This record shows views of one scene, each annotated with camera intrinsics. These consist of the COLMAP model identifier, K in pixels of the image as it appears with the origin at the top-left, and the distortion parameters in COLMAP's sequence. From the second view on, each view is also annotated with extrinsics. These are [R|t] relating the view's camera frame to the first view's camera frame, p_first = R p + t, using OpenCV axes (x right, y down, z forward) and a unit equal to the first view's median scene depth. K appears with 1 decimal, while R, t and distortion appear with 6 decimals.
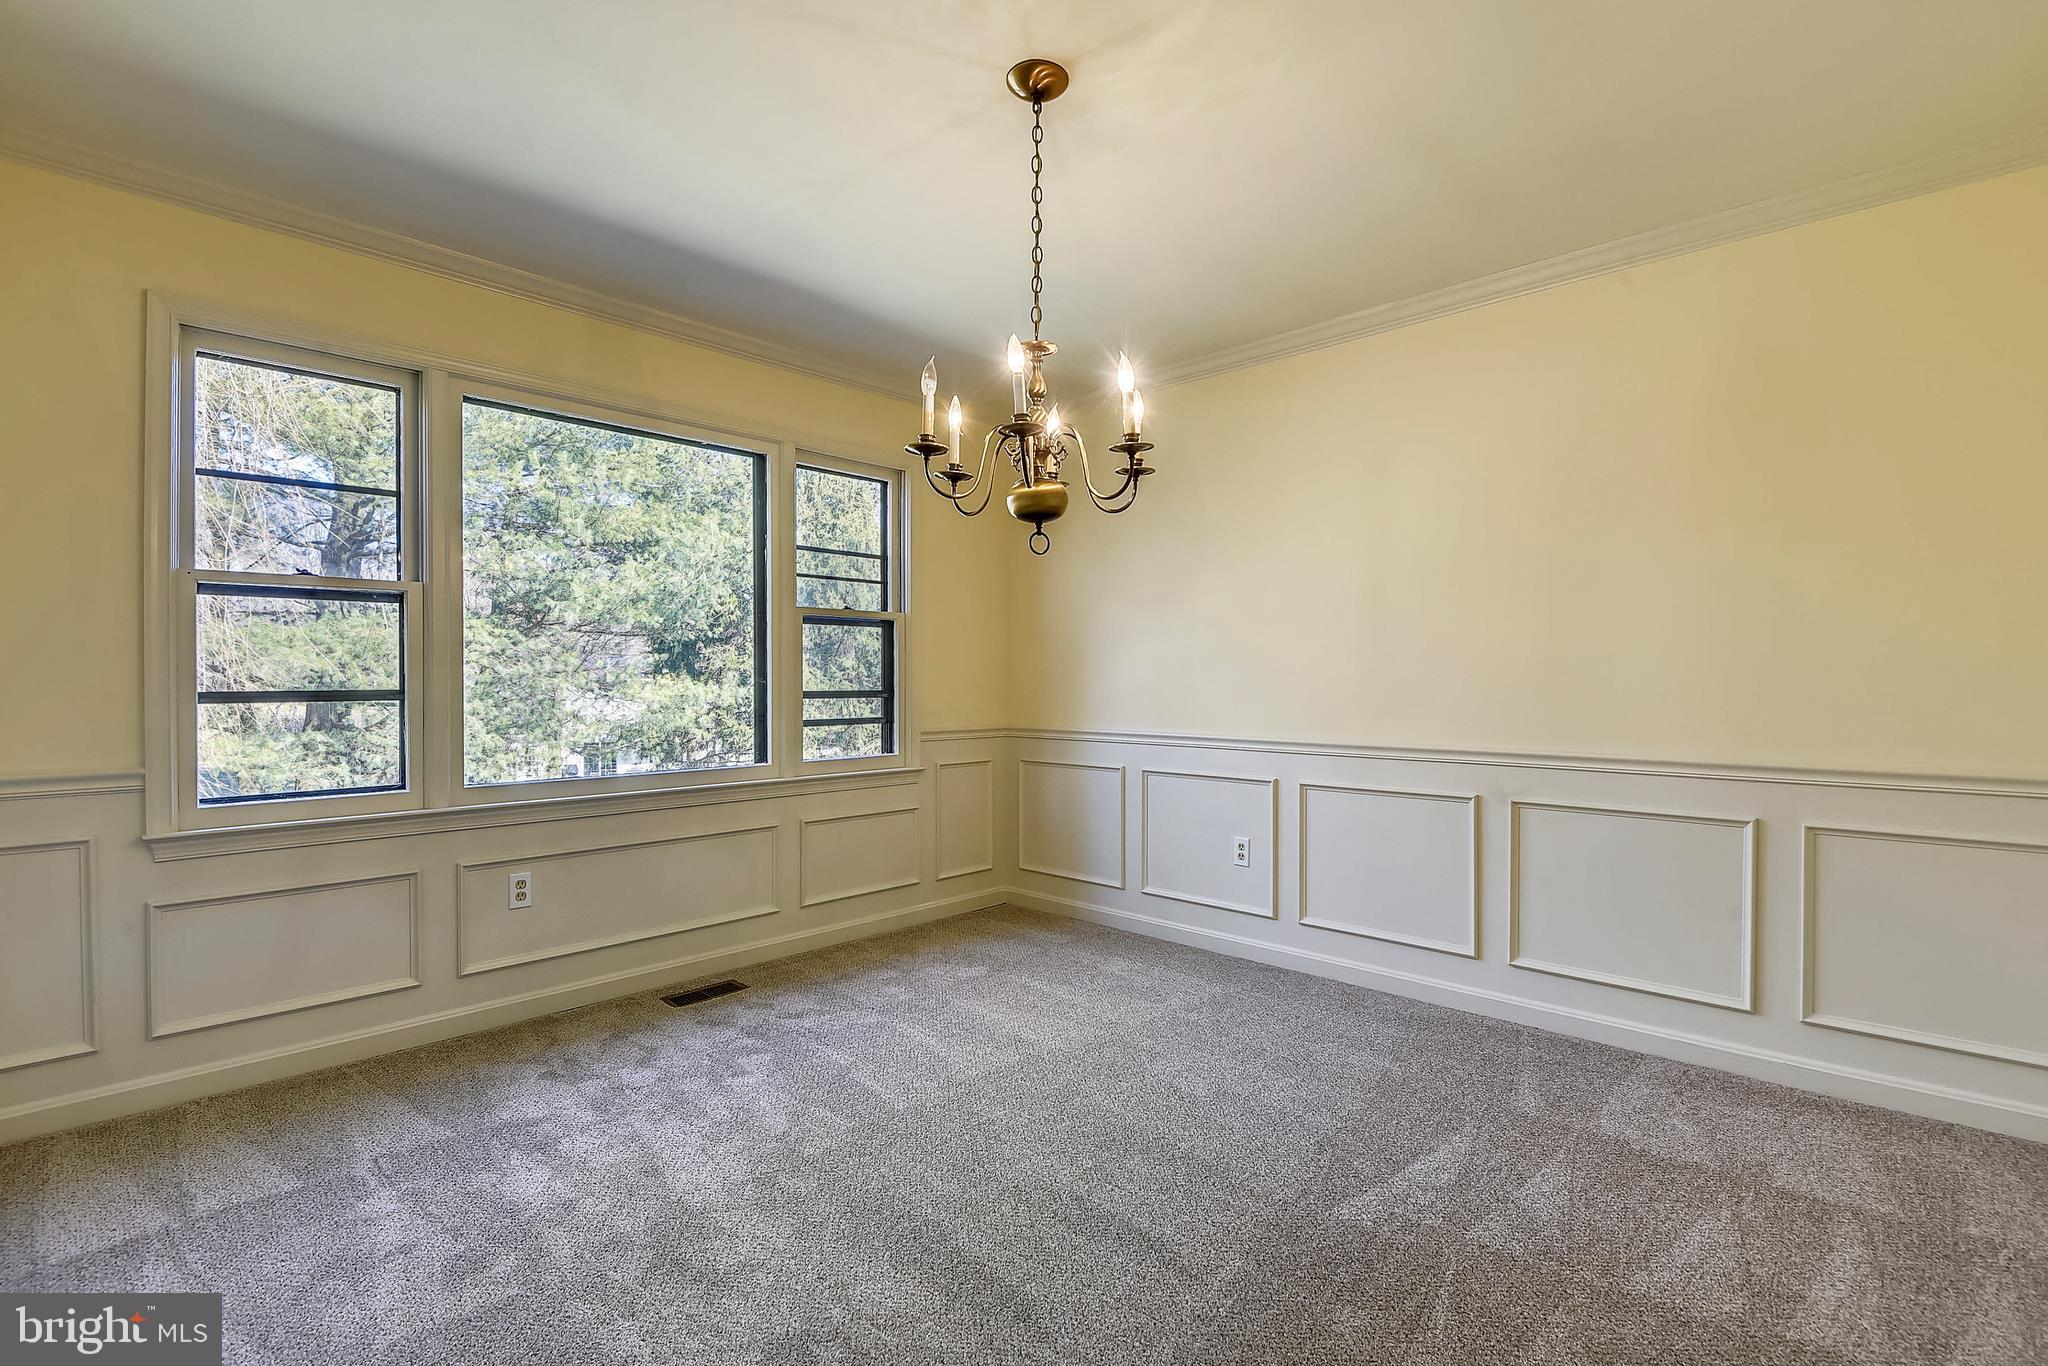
lens RADIAL K [[942.4, 0, 1065.8], [0, 942.4, 684.3], [0, 0, 1]] dist [0.002503, -0.001491]
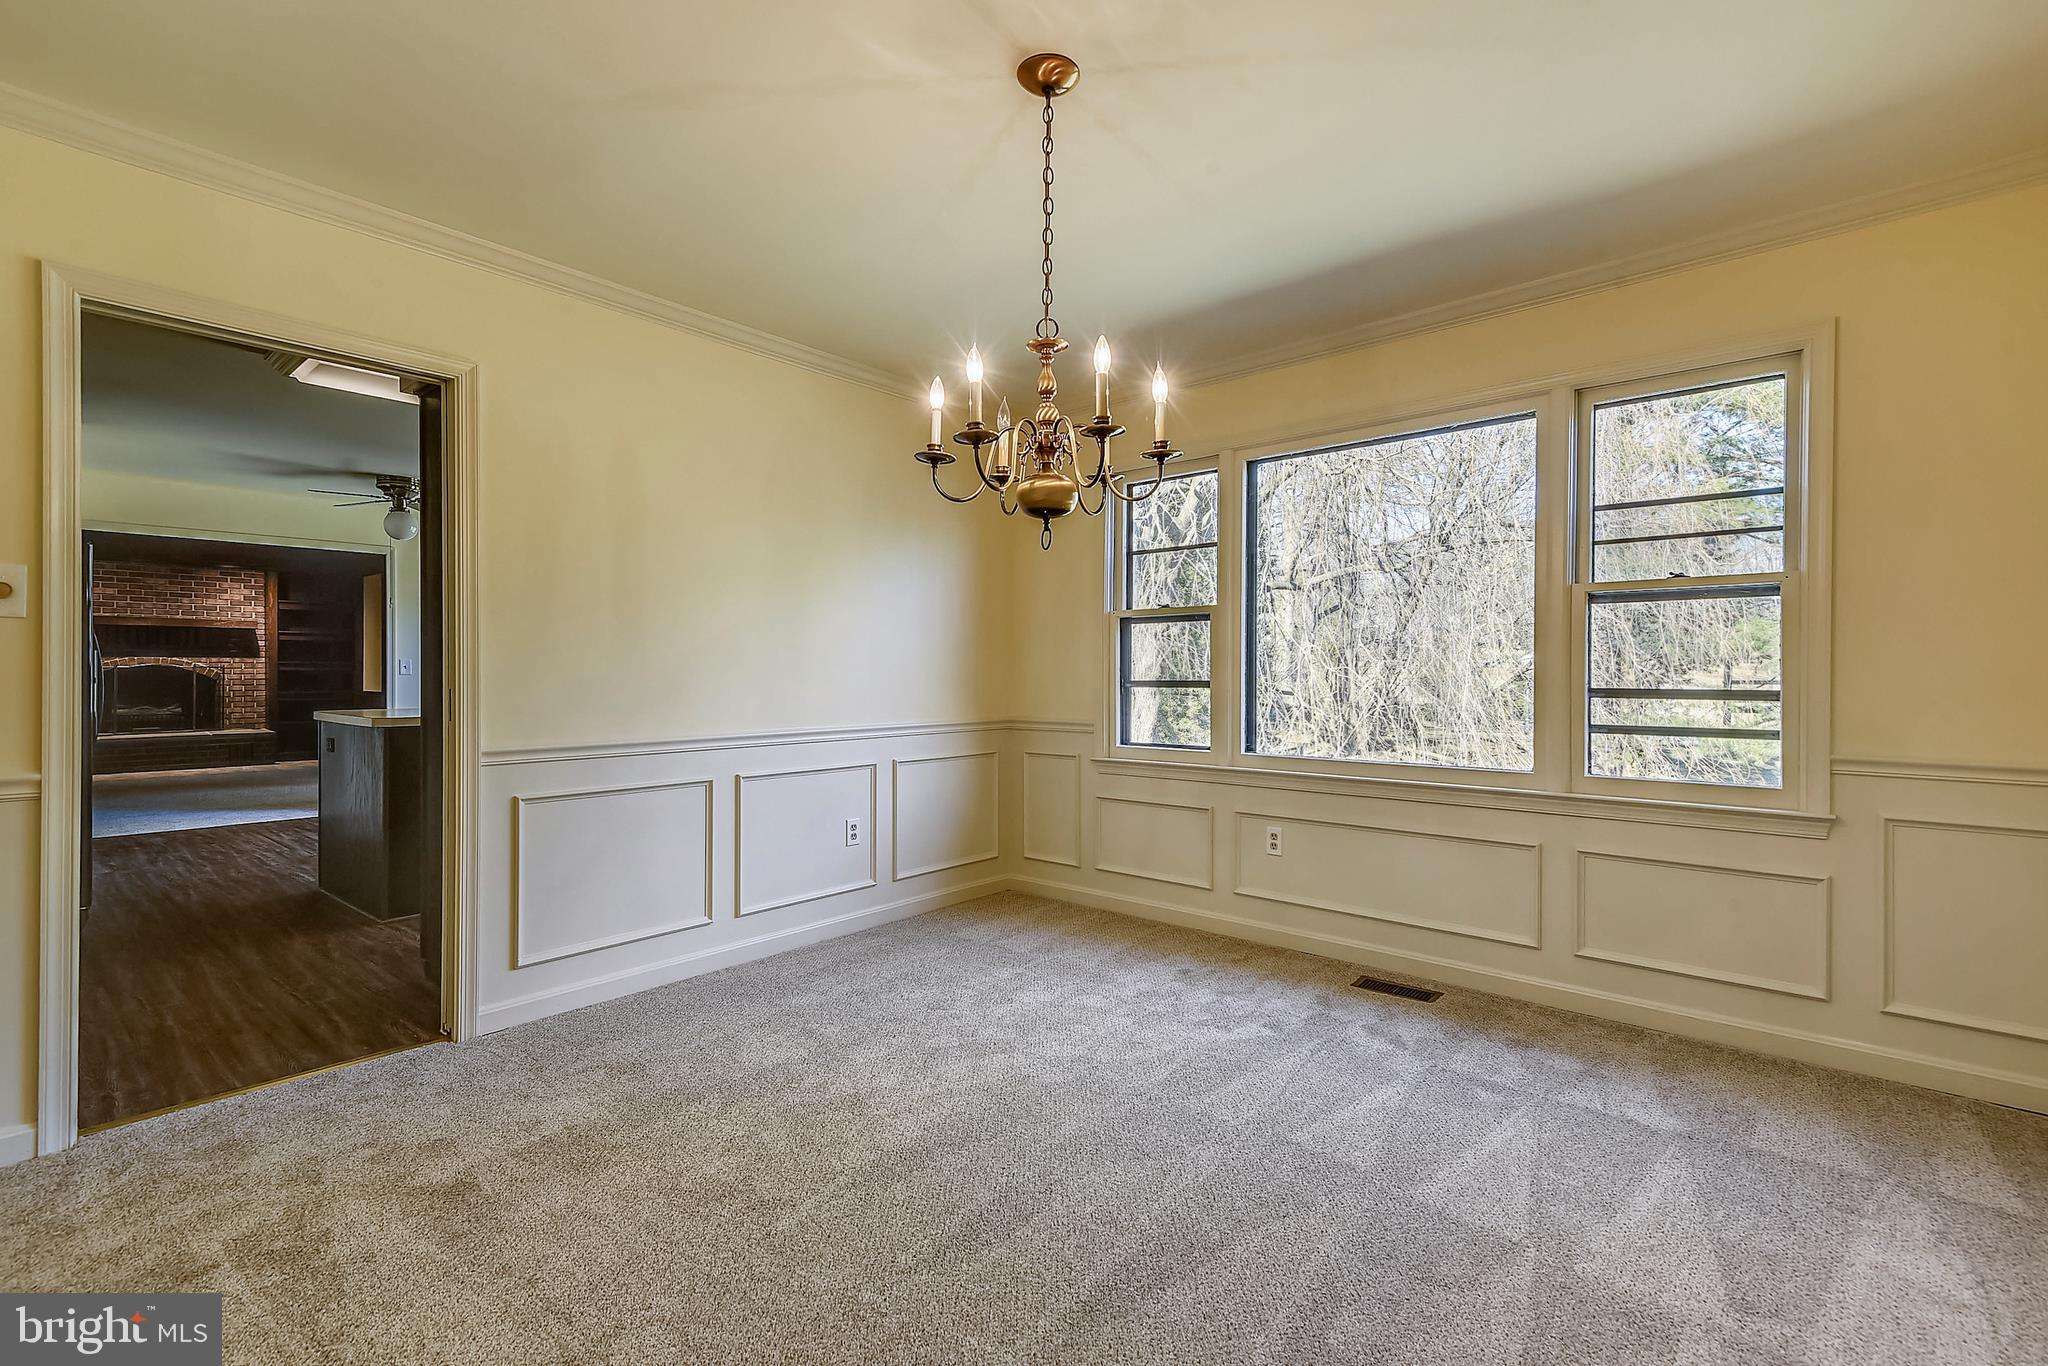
lens RADIAL K [[902.6, 0, 1022.0], [0, 902.6, 676.6], [0, 0, 1]] dist [-0.012602, -0.000242]
pose [[-0.001082, 0.005685, -0.999983, 0.568566], [-0.004866, 0.999972, 0.005690, -0.005881], [0.999988, 0.004872, -0.001054, 0.605722]]
